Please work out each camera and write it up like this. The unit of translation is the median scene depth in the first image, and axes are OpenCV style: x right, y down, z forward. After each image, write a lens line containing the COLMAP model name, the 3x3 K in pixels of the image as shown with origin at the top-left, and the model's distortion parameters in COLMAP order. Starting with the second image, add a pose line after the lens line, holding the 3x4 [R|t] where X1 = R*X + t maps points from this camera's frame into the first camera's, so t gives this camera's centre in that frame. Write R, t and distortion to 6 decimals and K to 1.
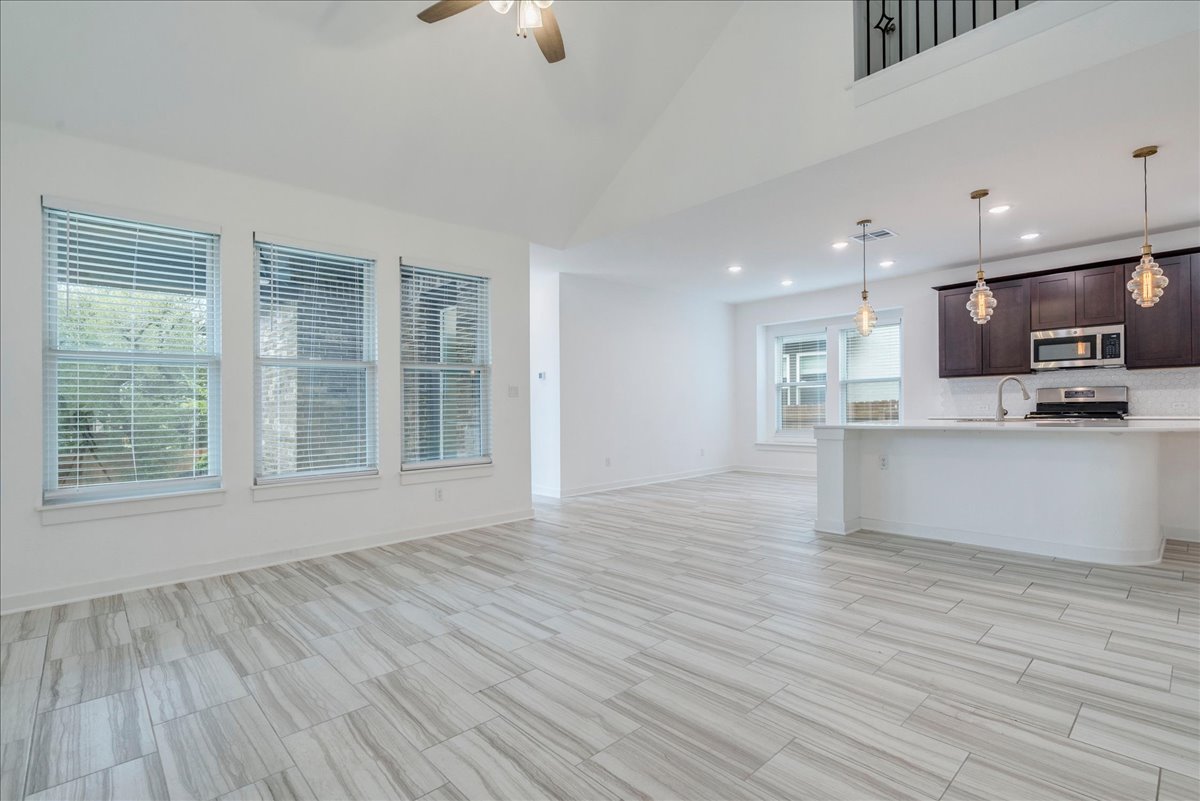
lens RADIAL K [[559.7, 0, 600.2], [0, 559.7, 414.1], [0, 0, 1]] dist [-0.001562, 0.000507]
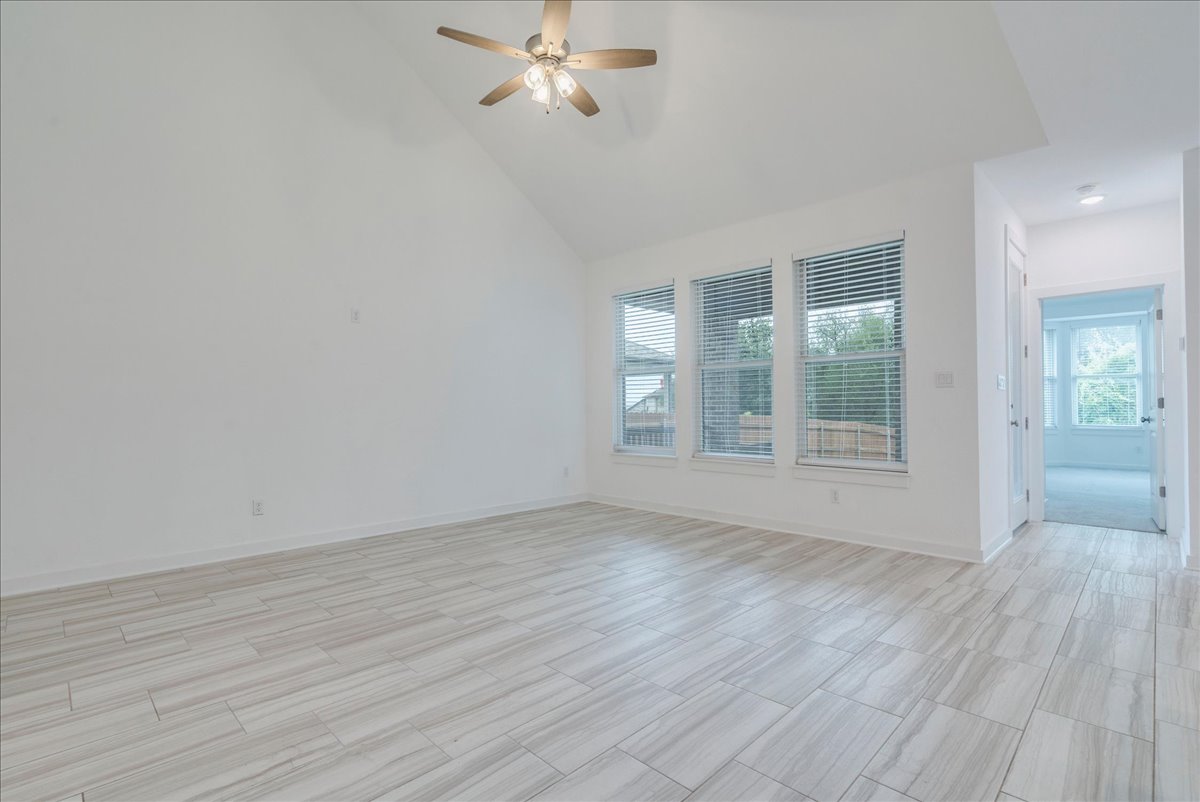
lens RADIAL K [[564.5, 0, 595.0], [0, 564.5, 402.0], [0, 0, 1]] dist [-0.001307, -0.000064]
pose [[0.036589, 0.008835, -0.999291, 0.778282], [-0.007738, 0.999933, 0.008557, -0.019777], [0.999300, 0.007420, 0.036655, 0.717290]]
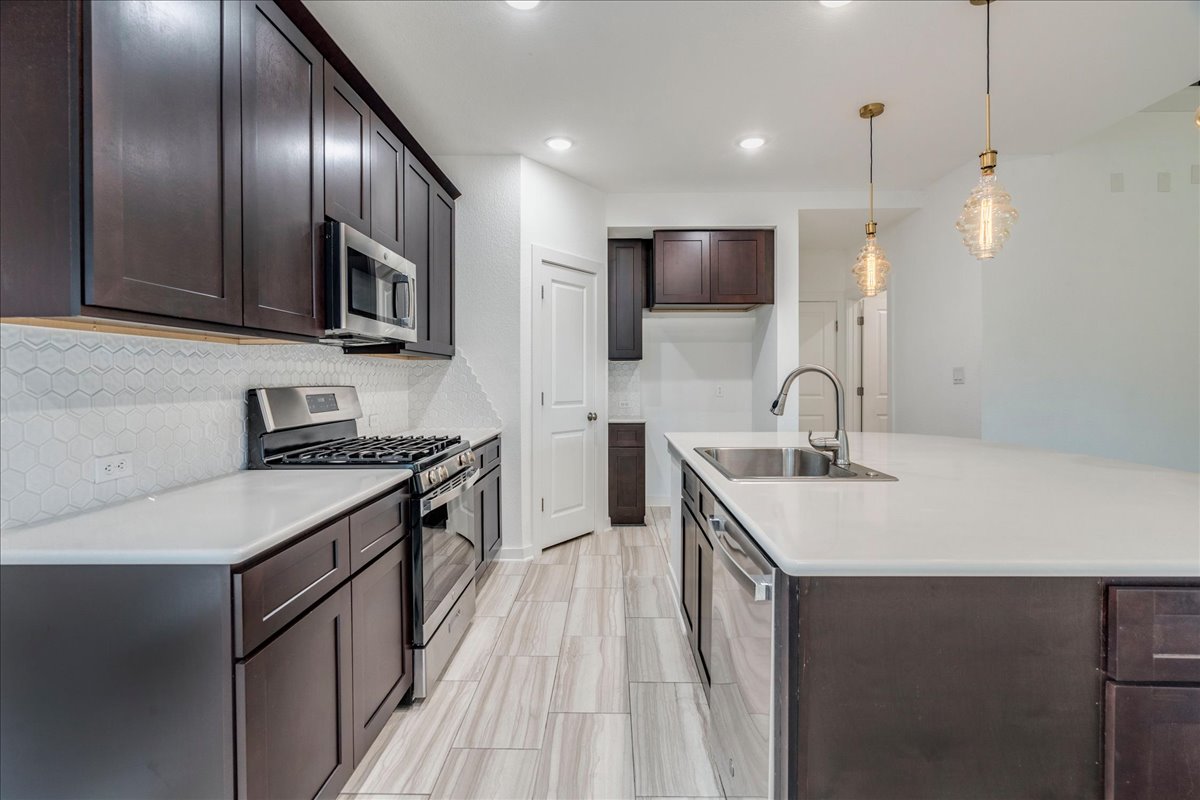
lens RADIAL K [[550.8, 0, 605.7], [0, 550.8, 380.5], [0, 0, 1]] dist [-0.001750, -0.000035]
pose [[-0.728865, 0.023943, 0.684239, 0.665708], [0.030075, 0.999543, -0.002941, -0.068839], [-0.683997, 0.018435, -0.729252, 1.769285]]
